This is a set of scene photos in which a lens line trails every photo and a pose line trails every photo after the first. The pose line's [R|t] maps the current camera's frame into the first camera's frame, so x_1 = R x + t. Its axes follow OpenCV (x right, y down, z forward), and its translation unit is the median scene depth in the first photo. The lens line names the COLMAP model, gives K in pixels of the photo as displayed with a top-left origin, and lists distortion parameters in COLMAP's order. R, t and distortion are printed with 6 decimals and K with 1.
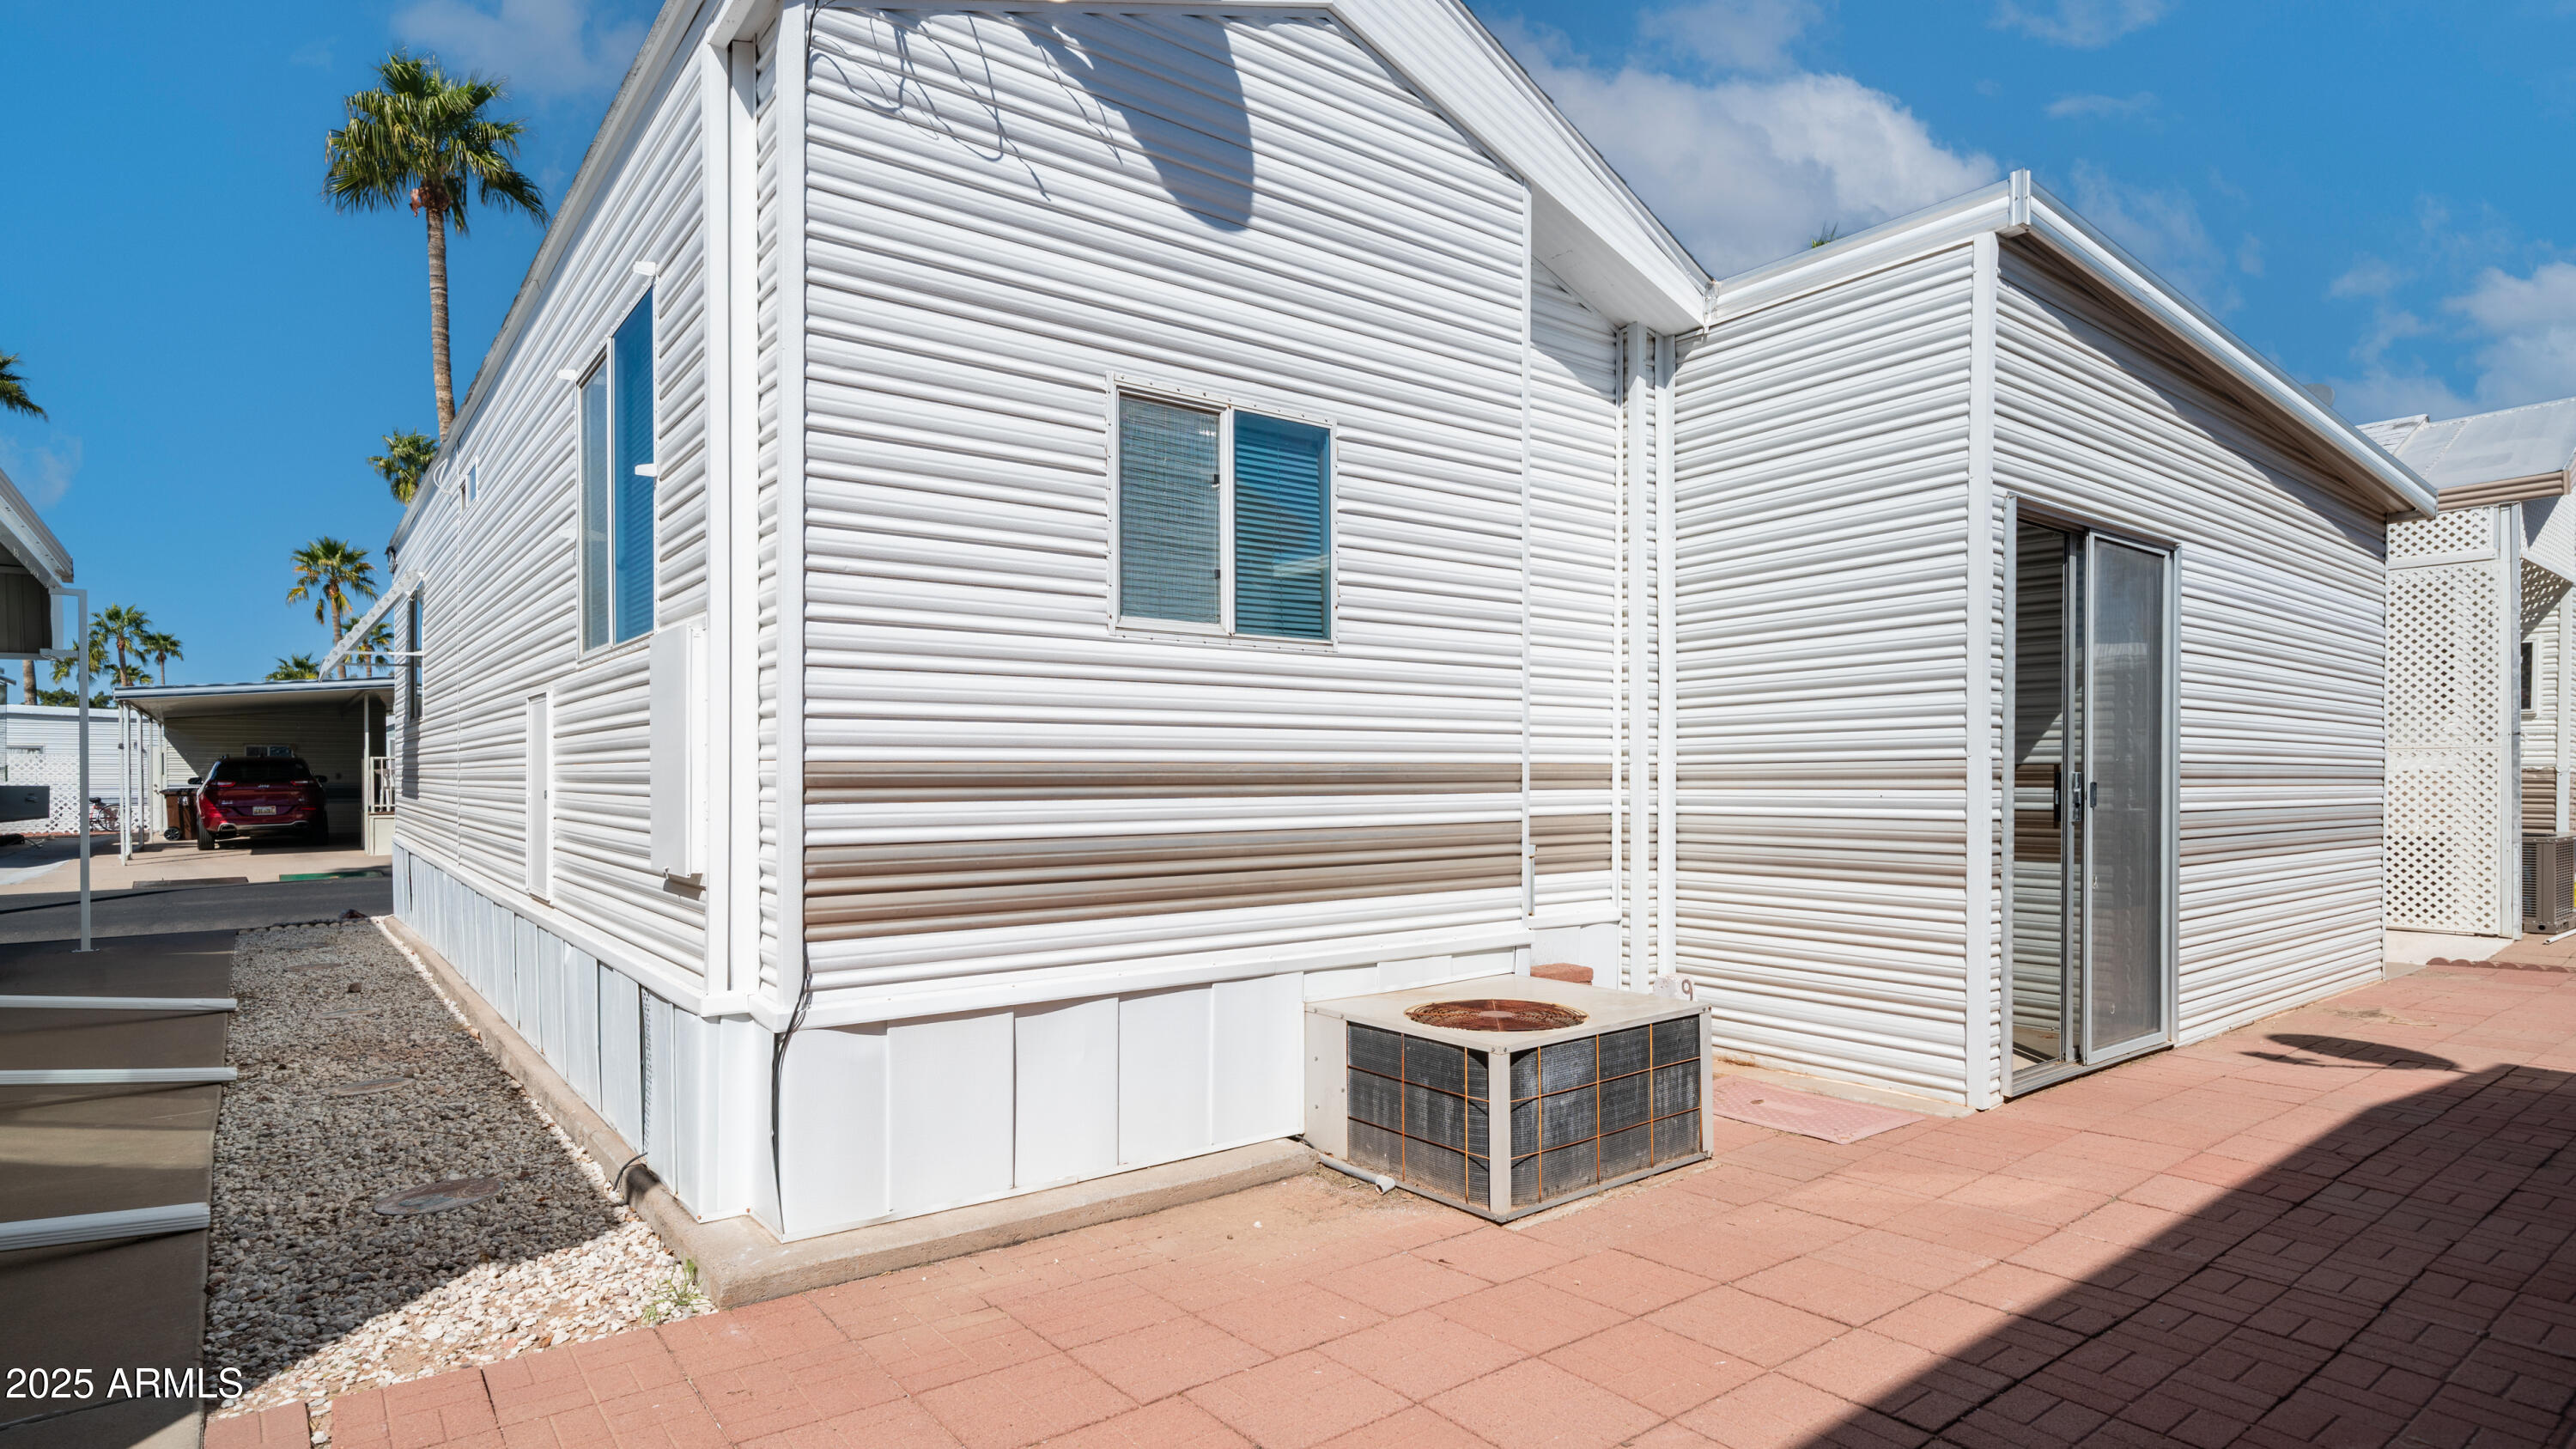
lens RADIAL K [[1302.0, 0, 1294.1], [0, 1302.0, 790.4], [0, 0, 1]] dist [0.019015, -0.000034]
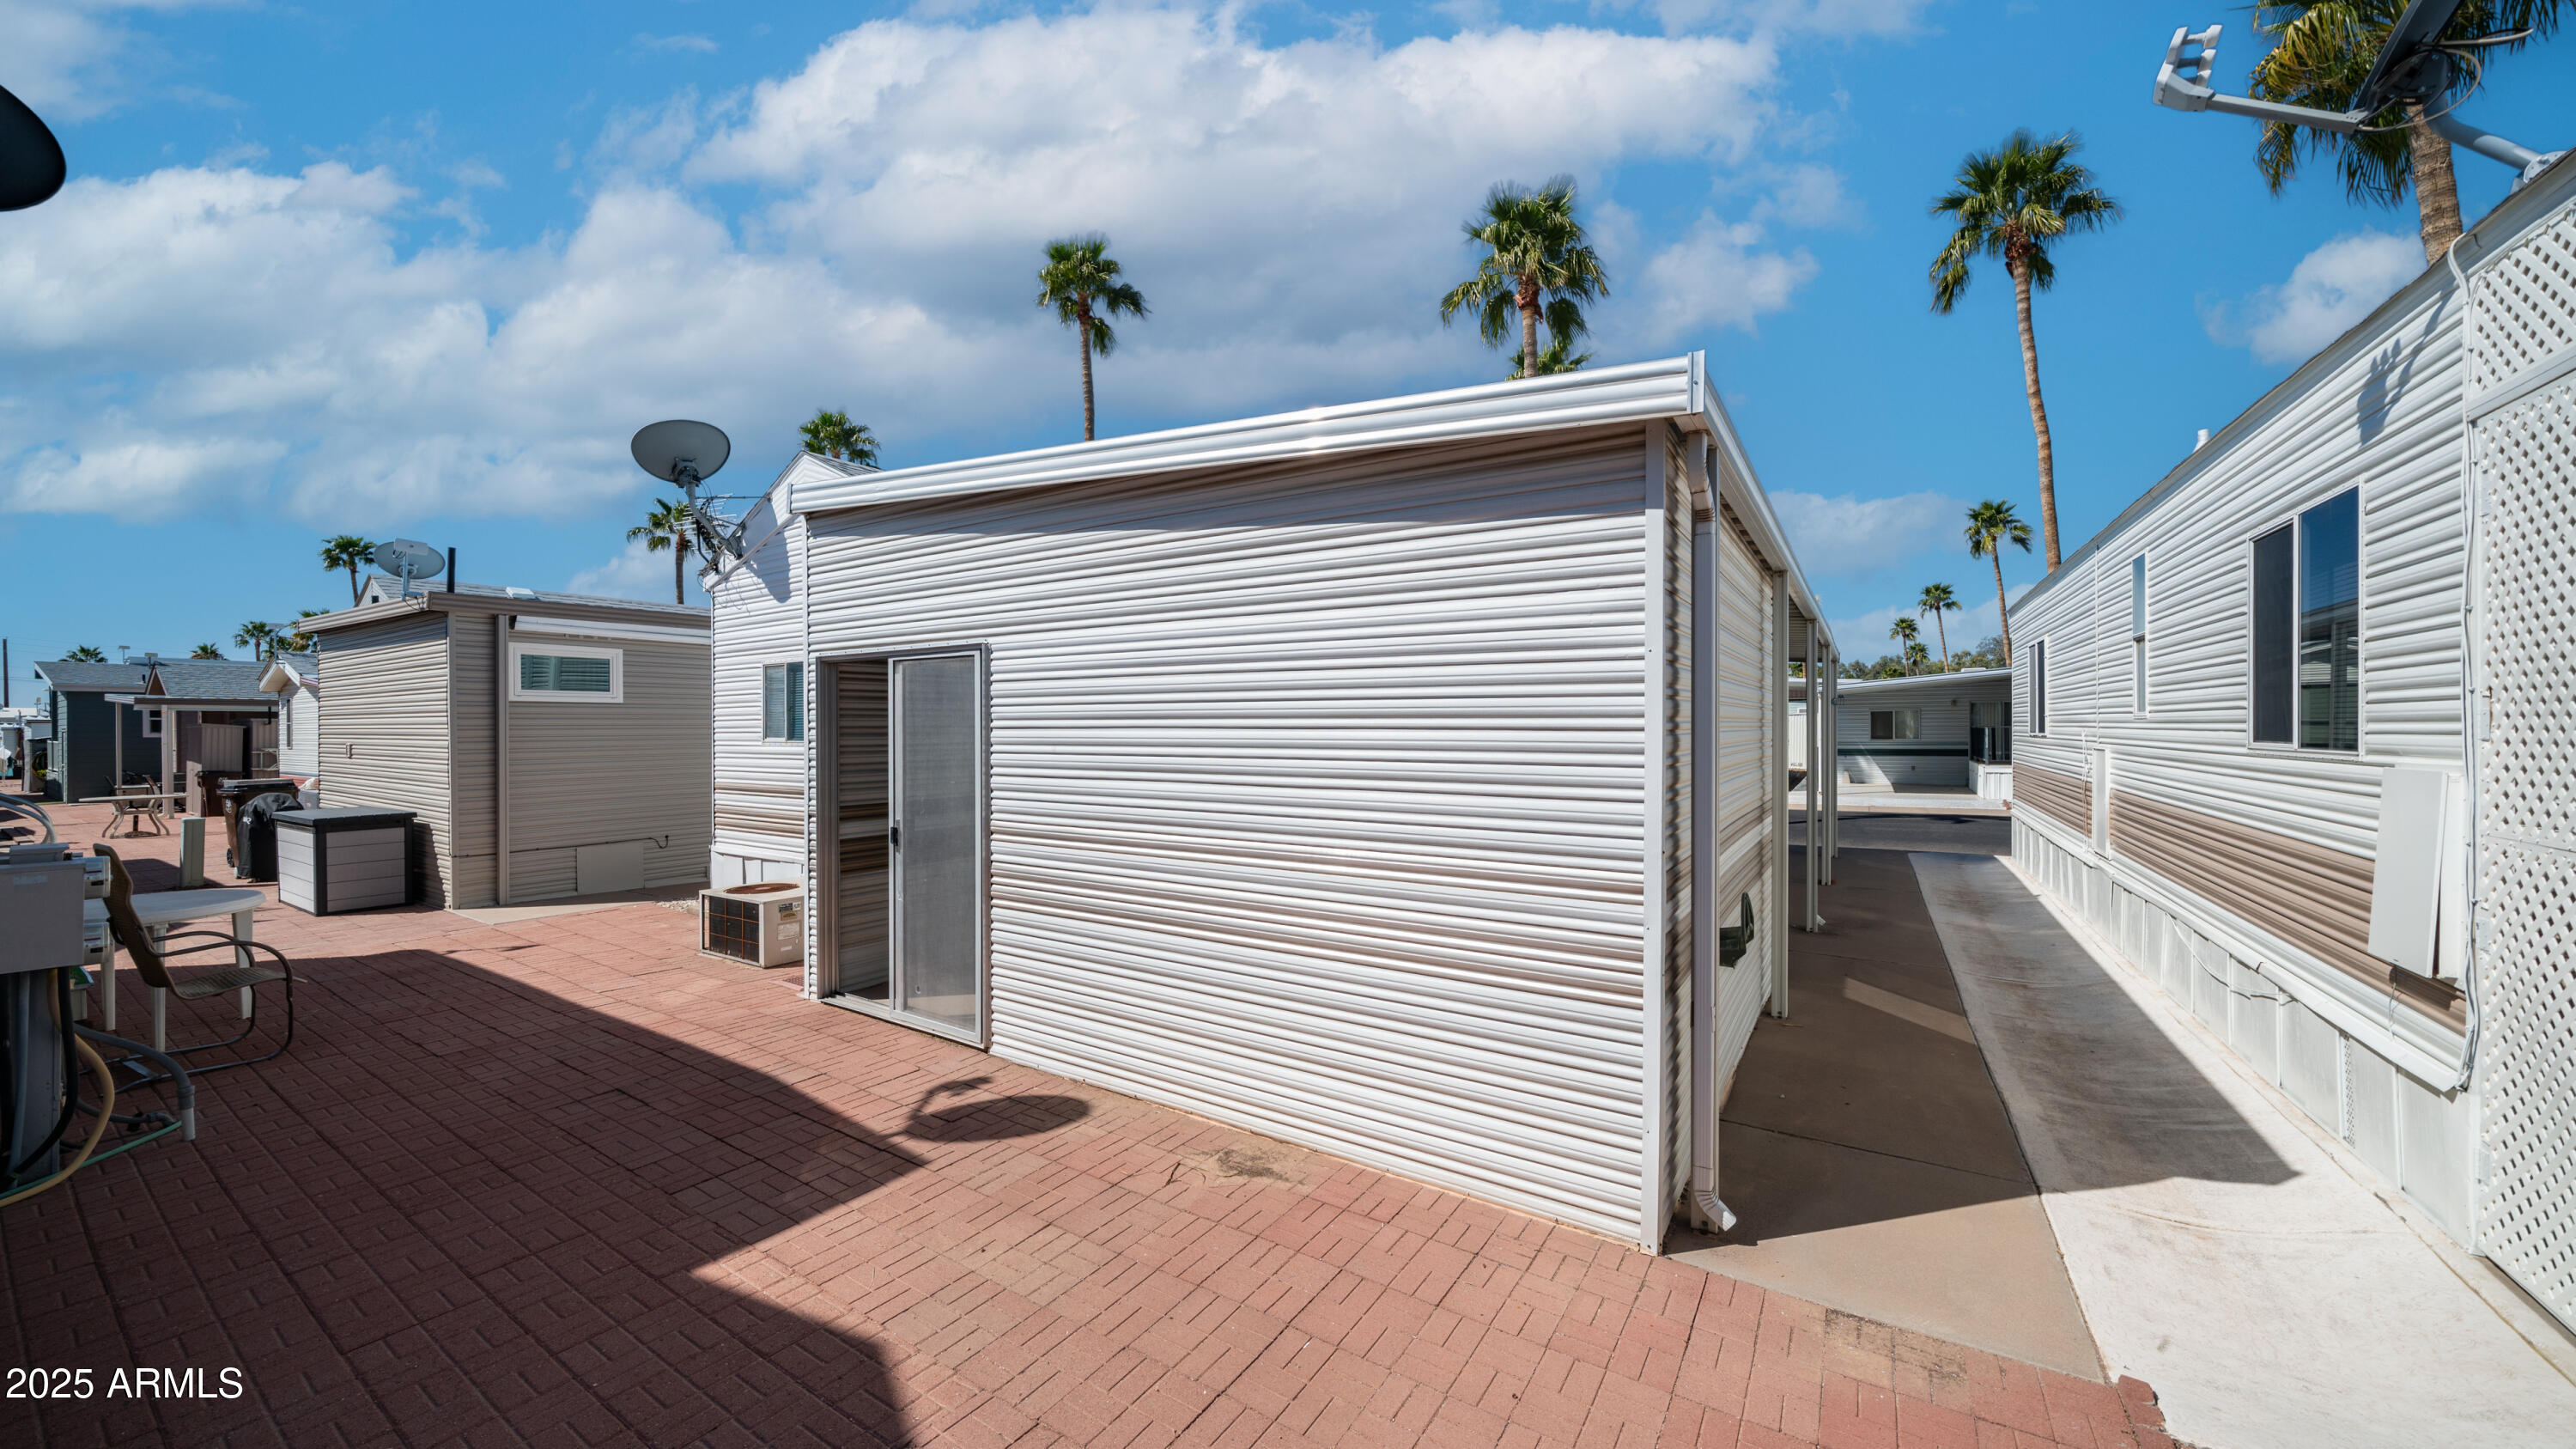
lens RADIAL K [[912.3, 0, 1261.4], [0, 912.3, 735.2], [0, 0, 1]] dist [-0.006553, 0.000030]
pose [[0.317619, 0.006739, -0.948194, 2.200922], [-0.006920, 0.999965, 0.004789, -0.151796], [0.948193, 0.005040, 0.317655, 1.370606]]
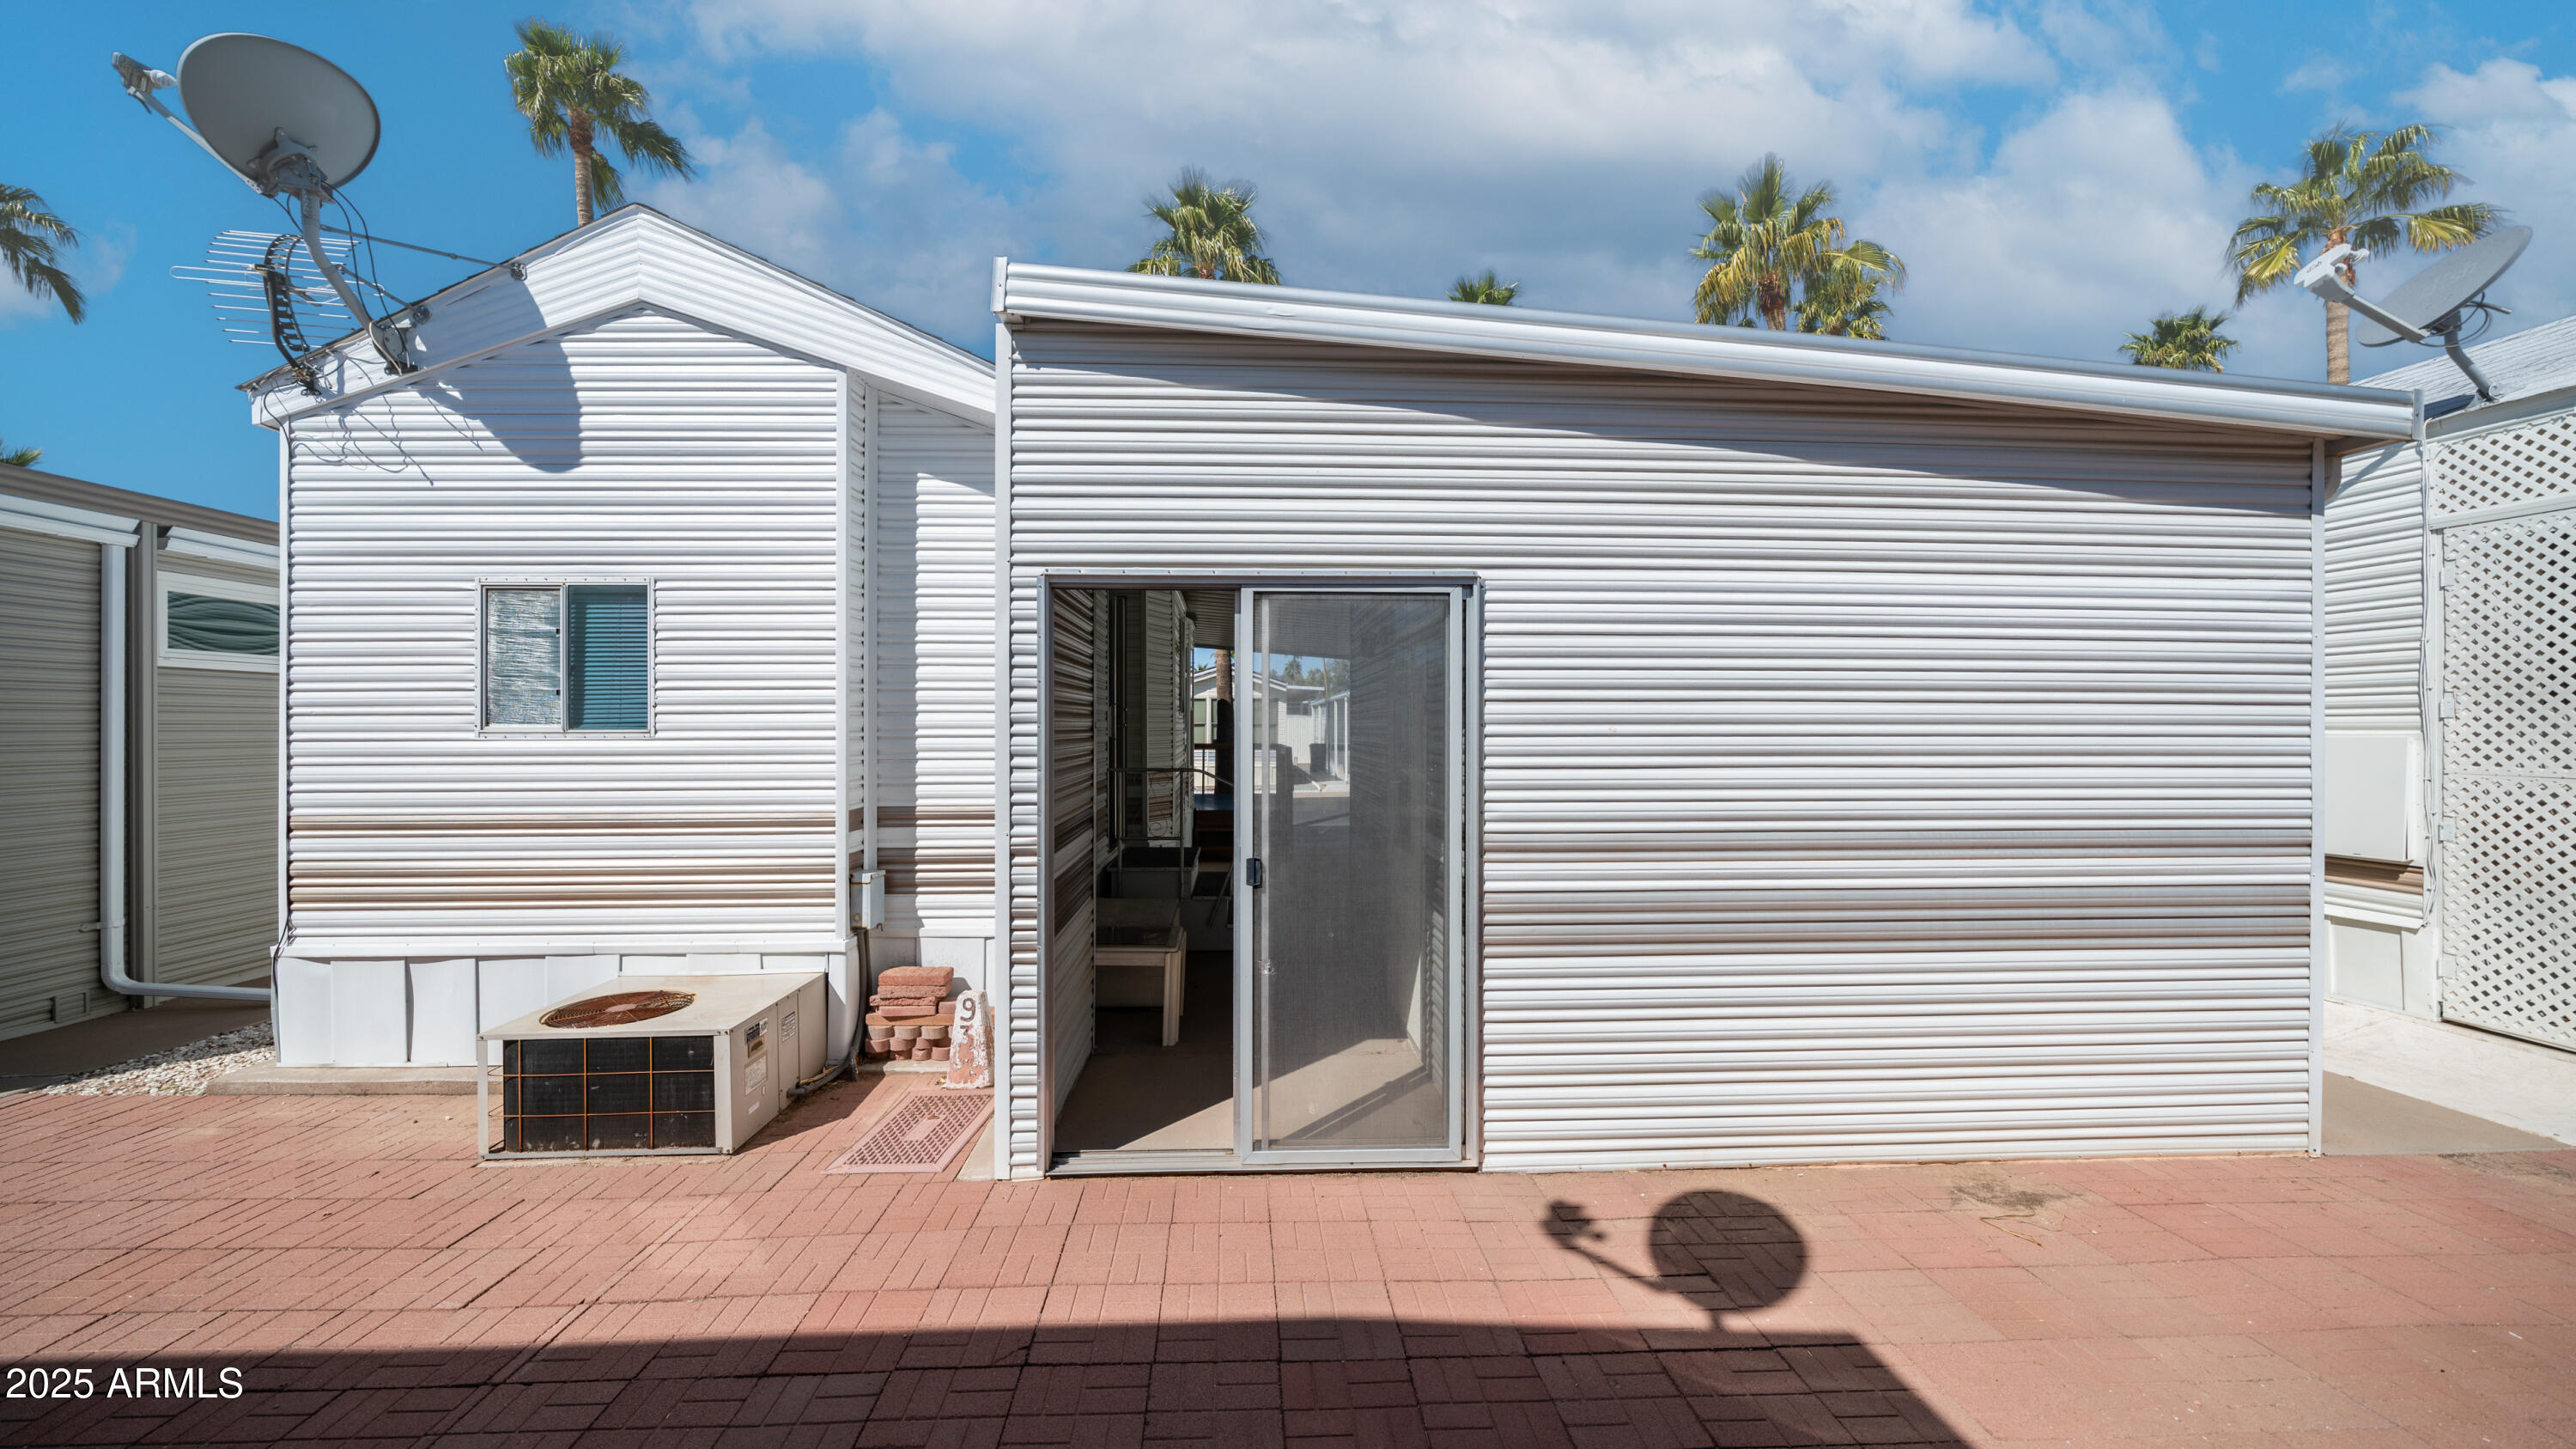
lens RADIAL K [[908.9, 0, 1280.8], [0, 908.9, 736.0], [0, 0, 1]] dist [-0.007009, 0.000182]
pose [[0.813757, 0.004016, -0.581191, 1.276885], [-0.005213, 0.999986, -0.000389, -0.119041], [0.581182, 0.003346, 0.813767, 0.629613]]
